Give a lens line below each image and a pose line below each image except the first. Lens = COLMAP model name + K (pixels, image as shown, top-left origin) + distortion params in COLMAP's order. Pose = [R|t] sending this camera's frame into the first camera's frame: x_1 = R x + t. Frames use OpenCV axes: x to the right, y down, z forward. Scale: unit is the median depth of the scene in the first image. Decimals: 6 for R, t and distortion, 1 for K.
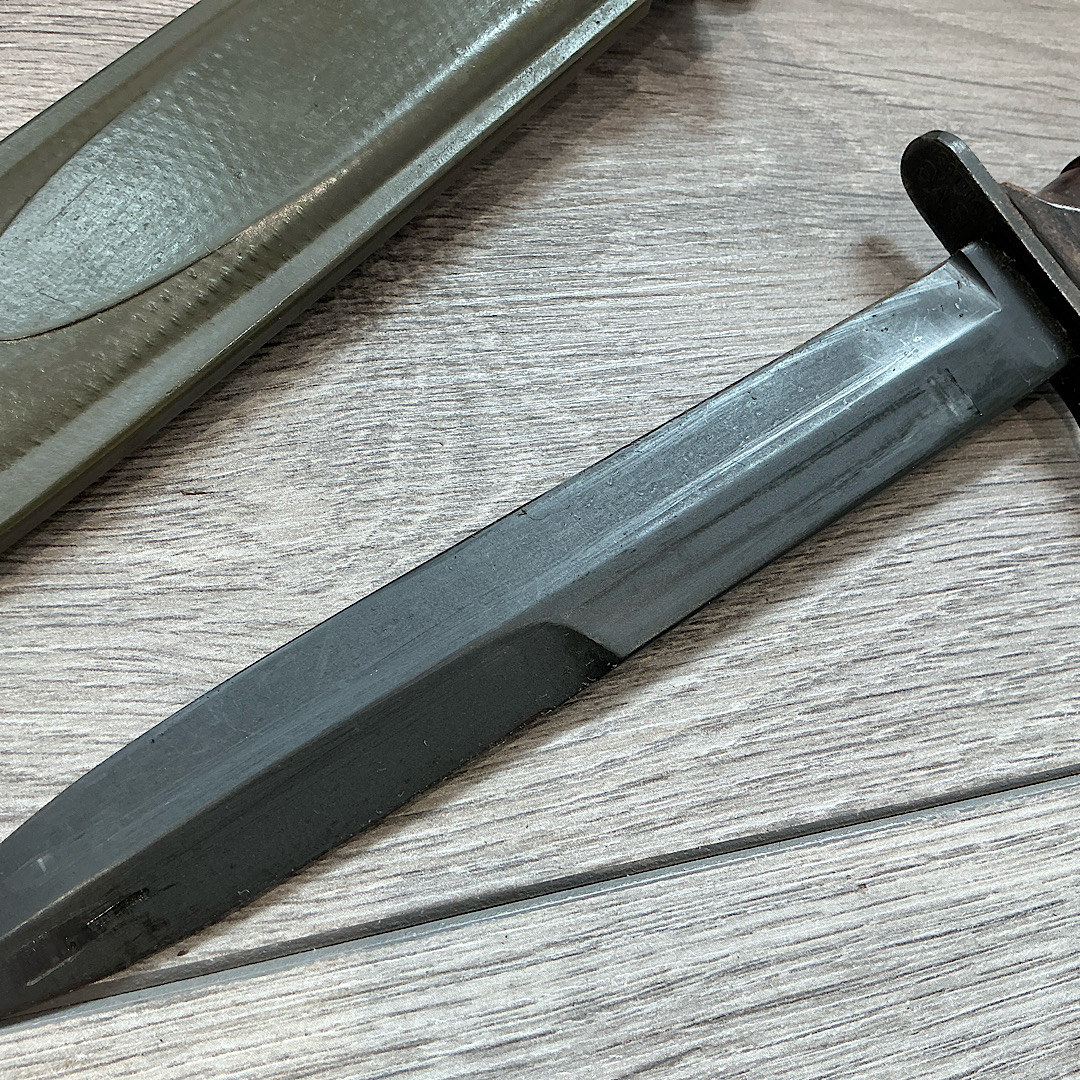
lens RADIAL K [[1203.6, 0, 538.4], [0, 1203.6, 537.5], [0, 0, 1]] dist [0.152792, -0.350637]
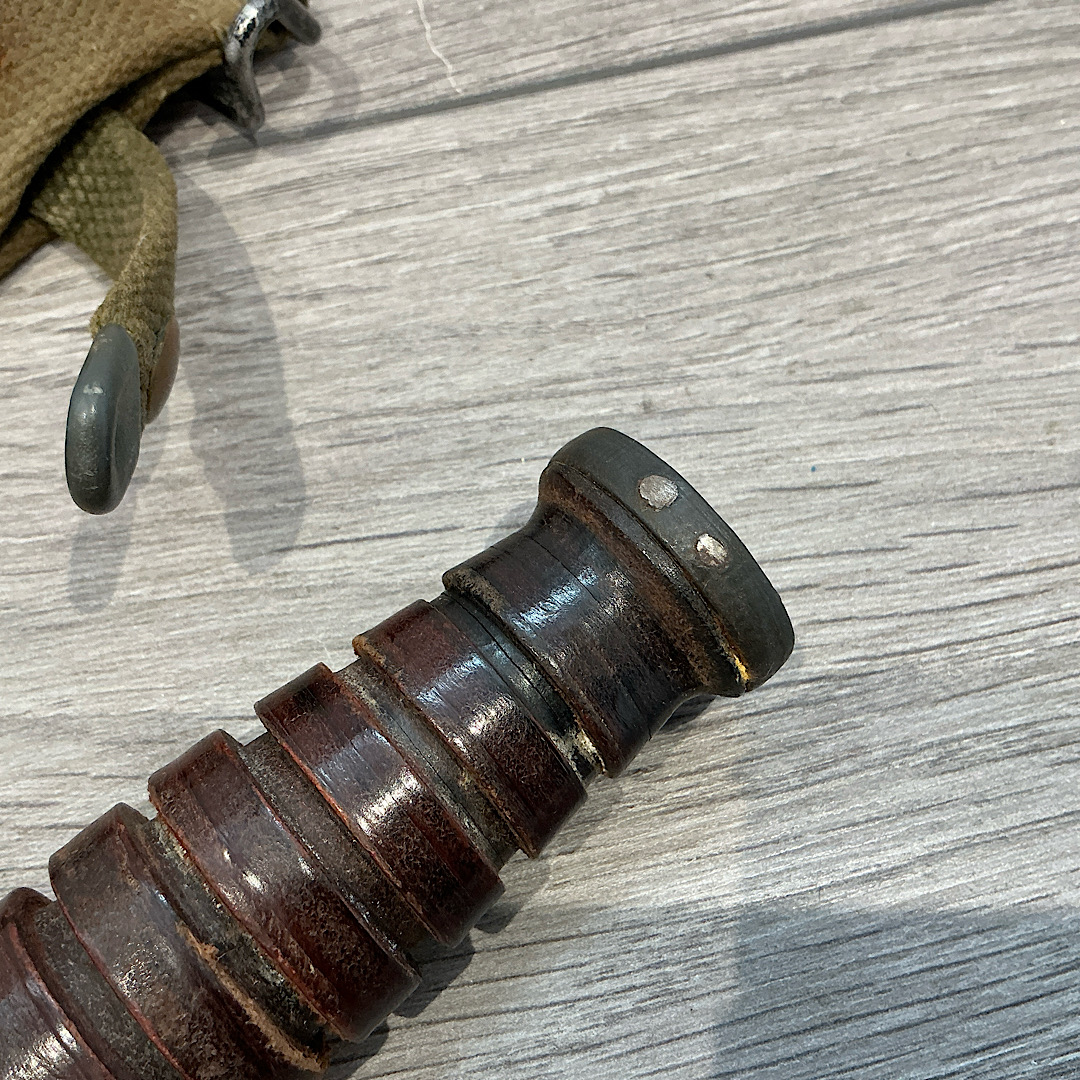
lens RADIAL K [[1217.4, 0, 539.3], [0, 1217.4, 531.8], [0, 0, 1]] dist [0.147782, -0.355744]
pose [[0.980622, -0.100648, -0.168078, 1.110003], [0.110476, 0.992612, 0.050159, -0.709098], [0.161788, -0.067755, 0.984497, 0.616663]]
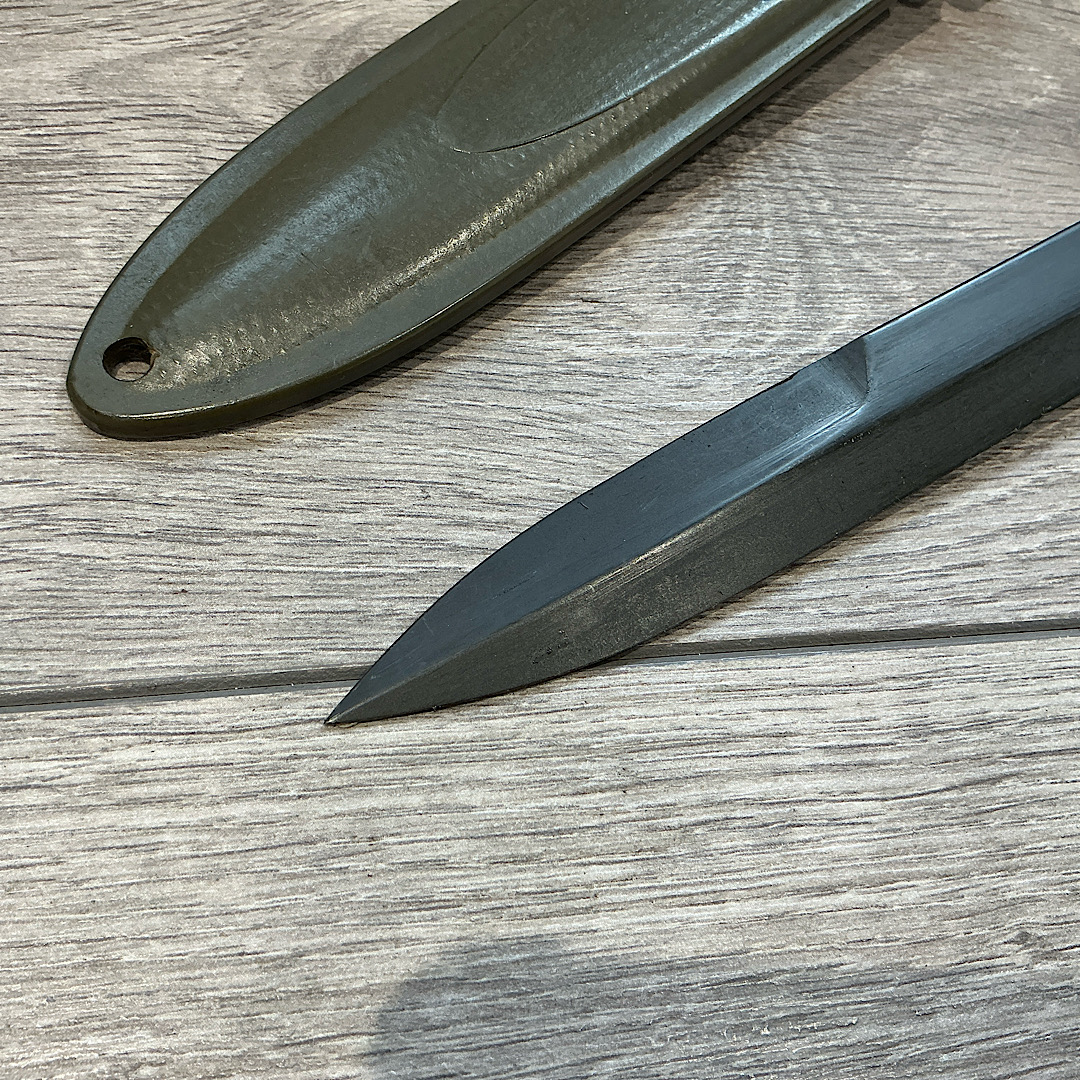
lens RADIAL K [[1203.6, 0, 538.4], [0, 1203.6, 537.5], [0, 0, 1]] dist [0.152792, -0.350637]
pose [[0.995059, 0.073580, -0.066658, -0.225259], [-0.076151, 0.996414, -0.036880, 0.231402], [0.063705, 0.041773, 0.997094, -0.177213]]
